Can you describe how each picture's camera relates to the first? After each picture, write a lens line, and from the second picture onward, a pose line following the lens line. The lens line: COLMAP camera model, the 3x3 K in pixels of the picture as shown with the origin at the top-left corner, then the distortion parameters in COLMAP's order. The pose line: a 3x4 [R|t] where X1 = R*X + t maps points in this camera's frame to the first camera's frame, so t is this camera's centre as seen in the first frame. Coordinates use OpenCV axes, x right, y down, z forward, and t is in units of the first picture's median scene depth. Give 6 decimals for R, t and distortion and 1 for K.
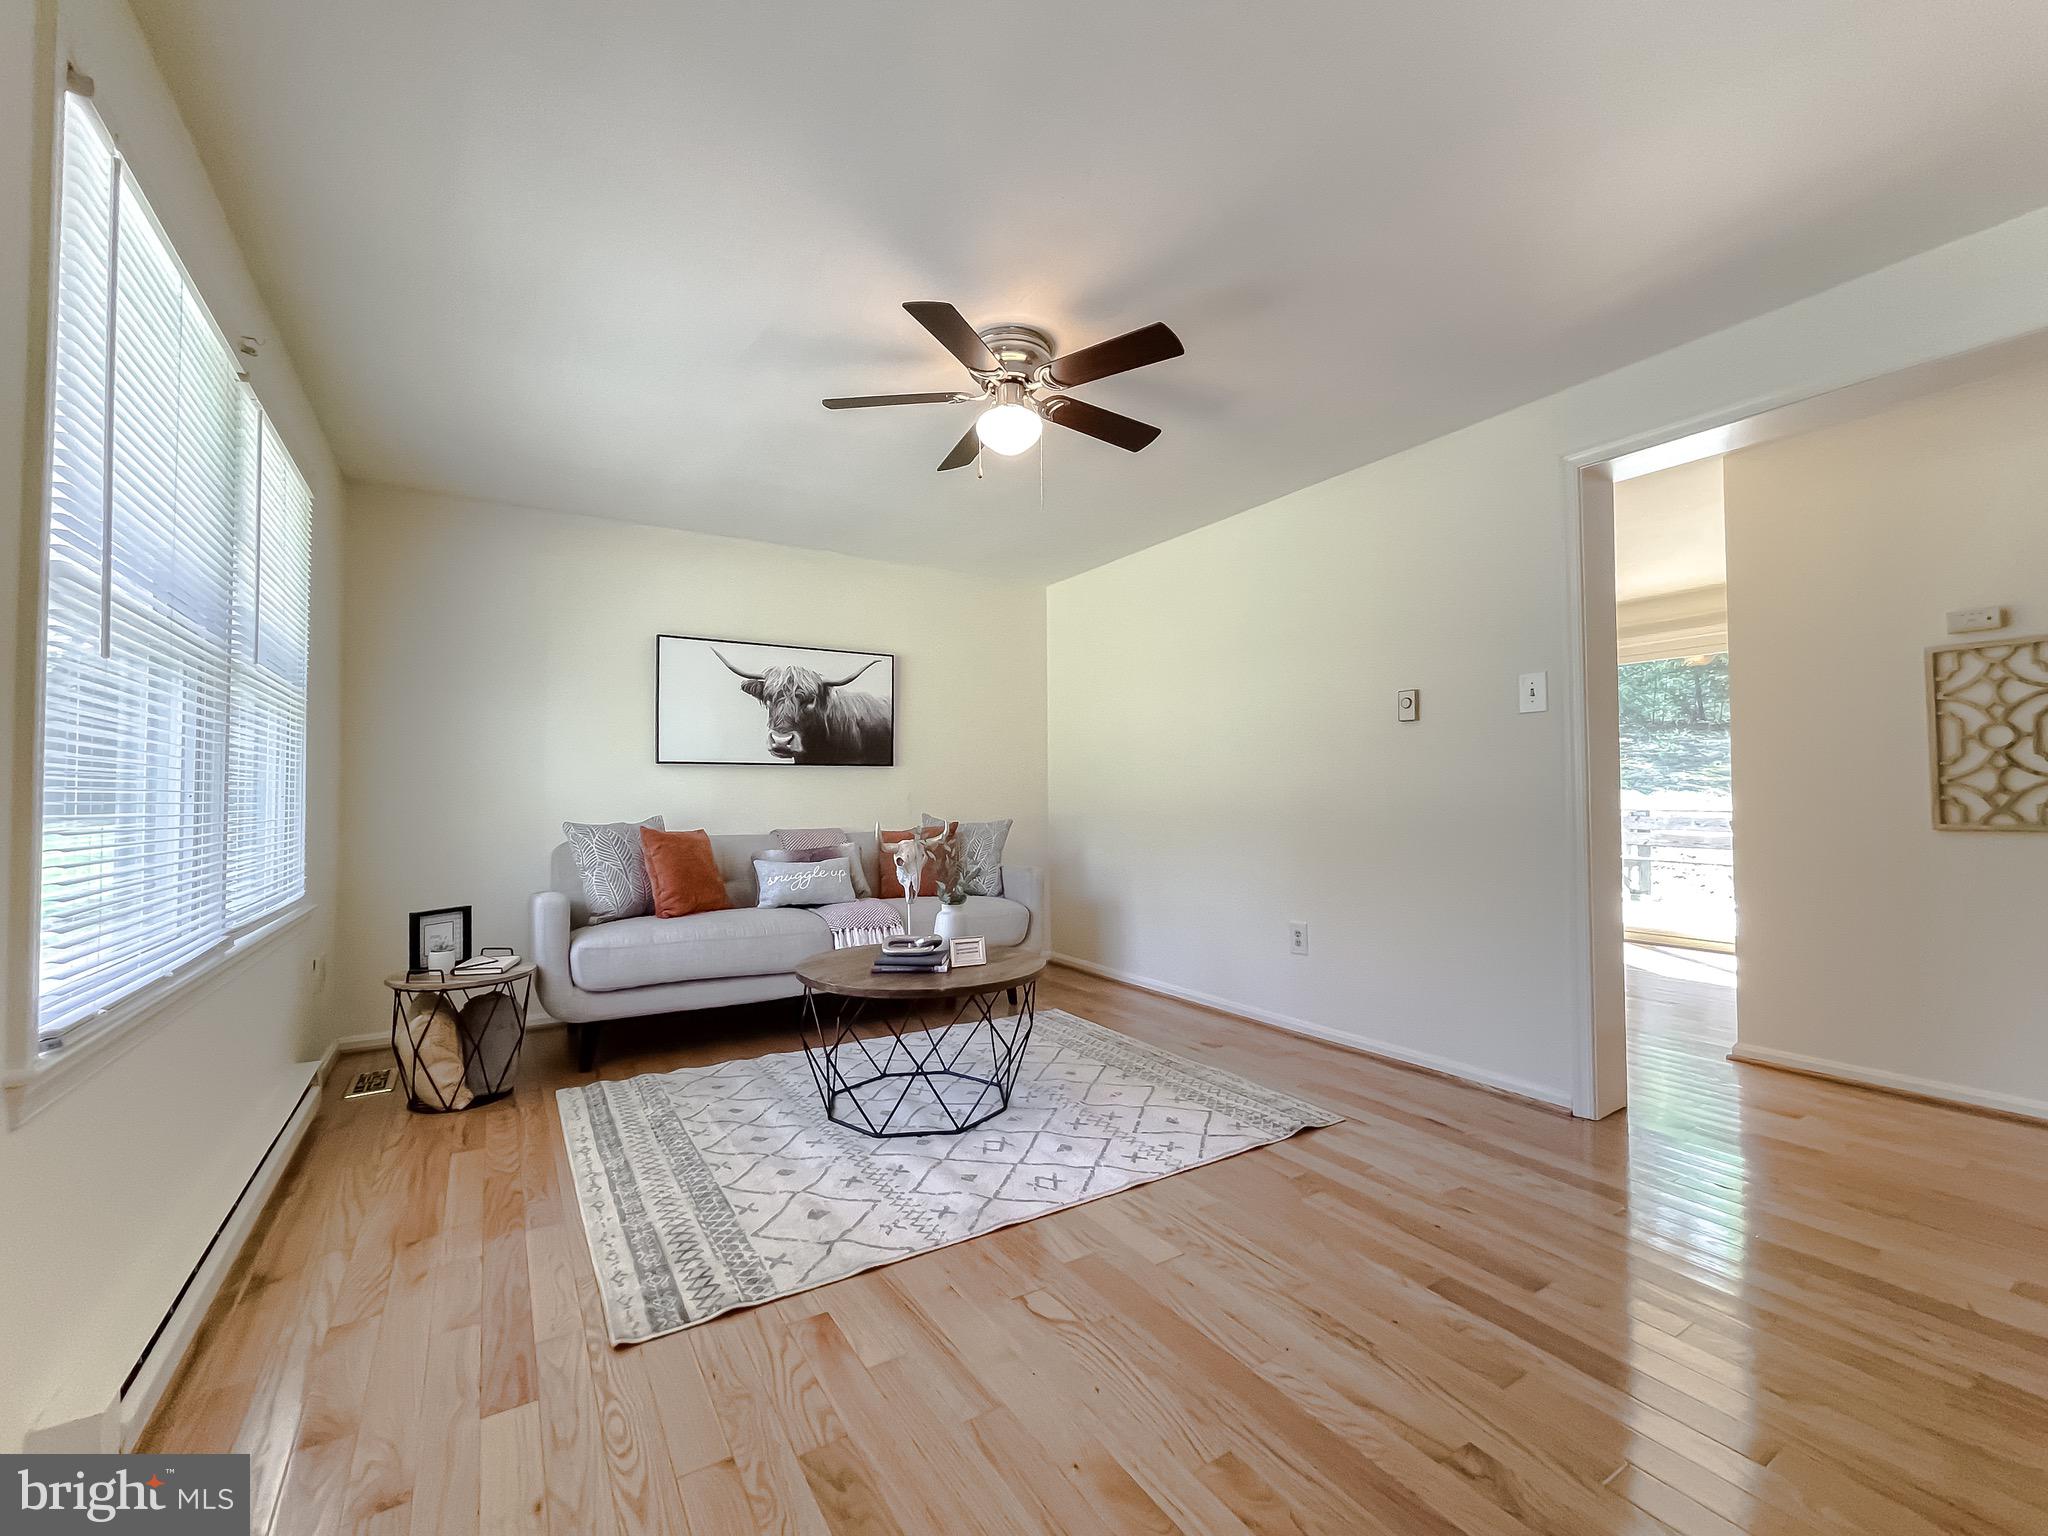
lens RADIAL K [[847.6, 0, 1020.0], [0, 847.6, 771.9], [0, 0, 1]] dist [-0.000907, -0.000067]
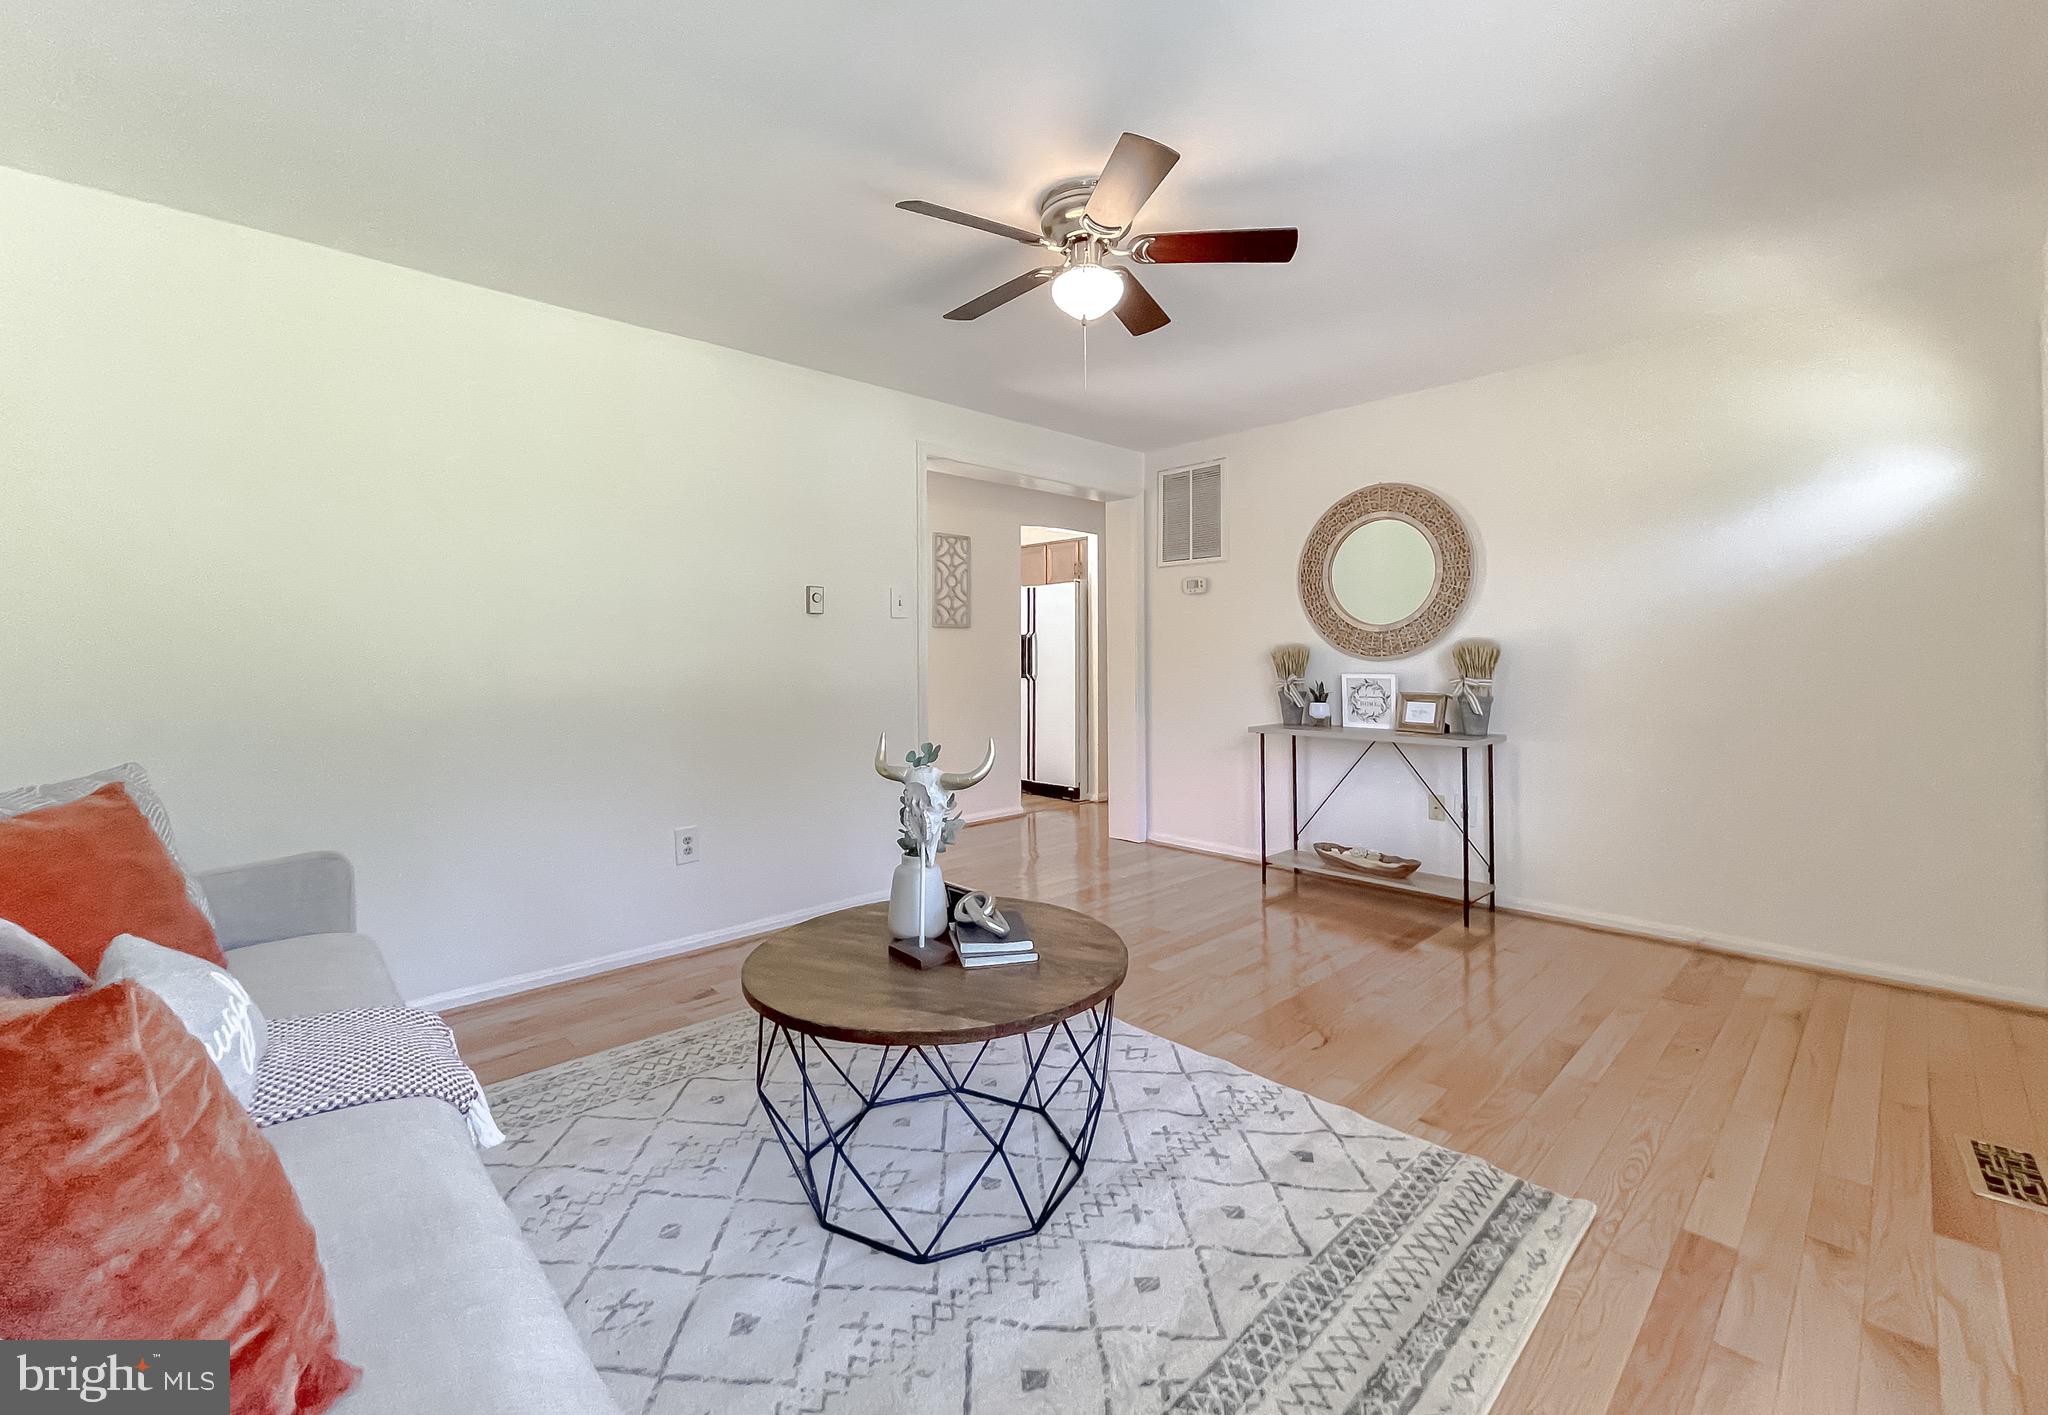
lens RADIAL K [[845.7, 0, 1017.1], [0, 845.7, 645.5], [0, 0, 1]] dist [0.001175, 0.000335]
pose [[-0.195306, 0.020883, 0.980520, -0.741211], [-0.017145, 0.999548, -0.024703, 0.005224], [-0.980593, -0.021636, -0.194859, 1.027303]]
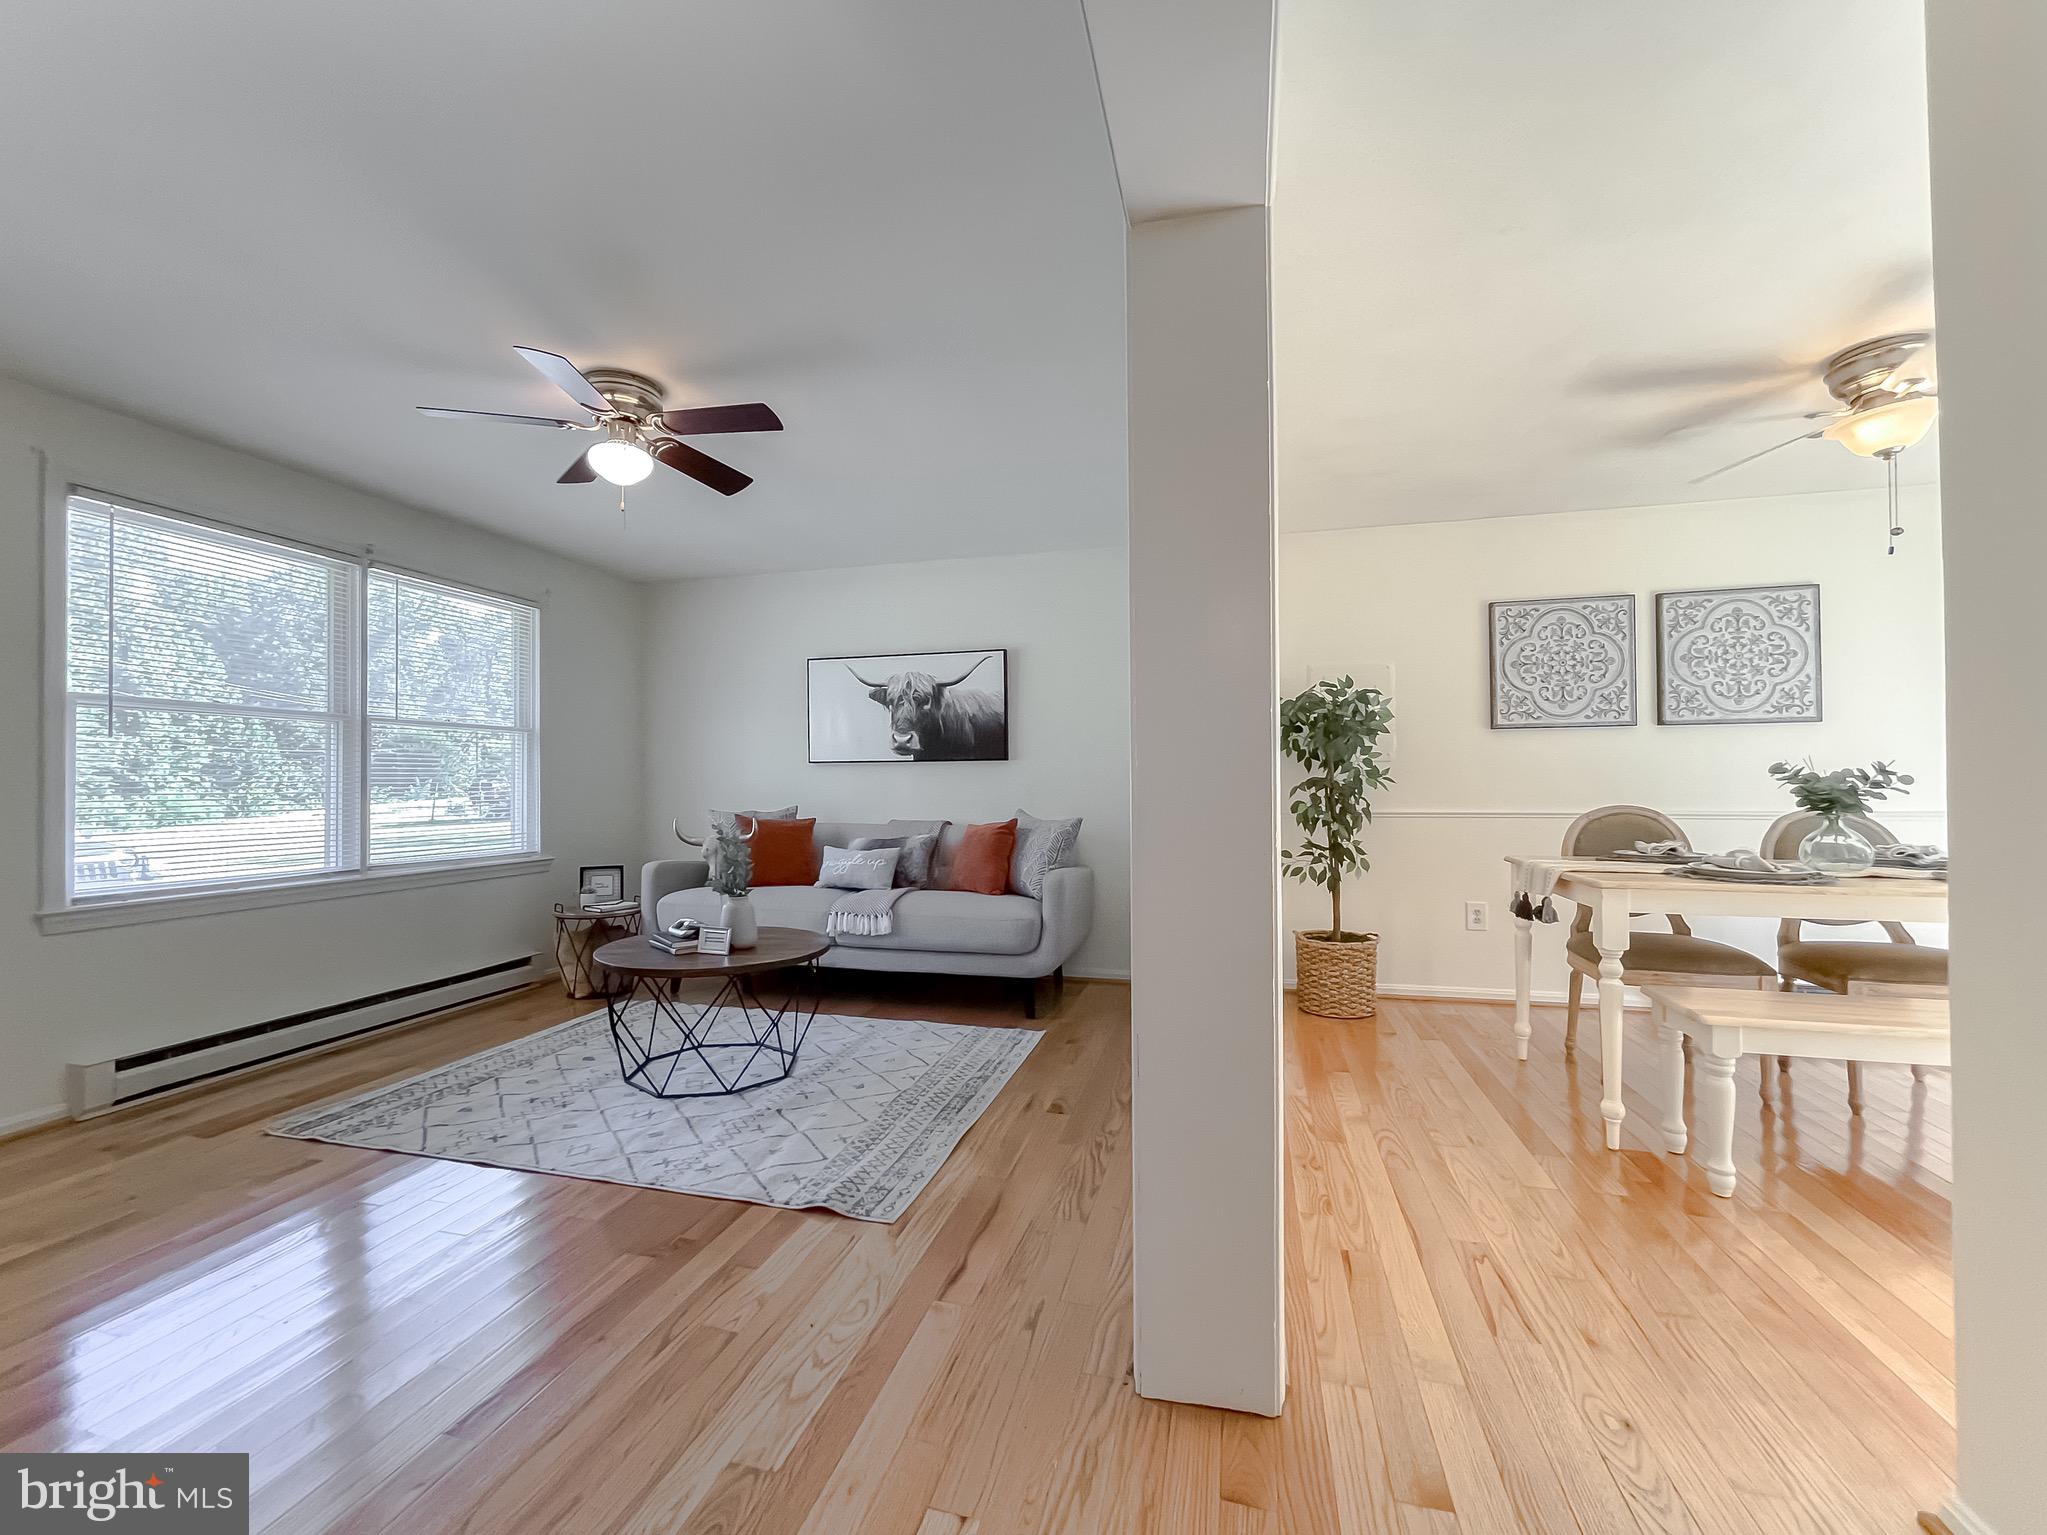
lens RADIAL K [[850.9, 0, 1016.0], [0, 850.9, 773.4], [0, 0, 1]] dist [-0.007823, 0.006302]
pose [[0.682640, -0.005345, -0.730735, 0.928329], [0.021457, 0.999689, 0.012732, -0.006367], [0.730440, -0.024371, 0.682542, 0.507656]]
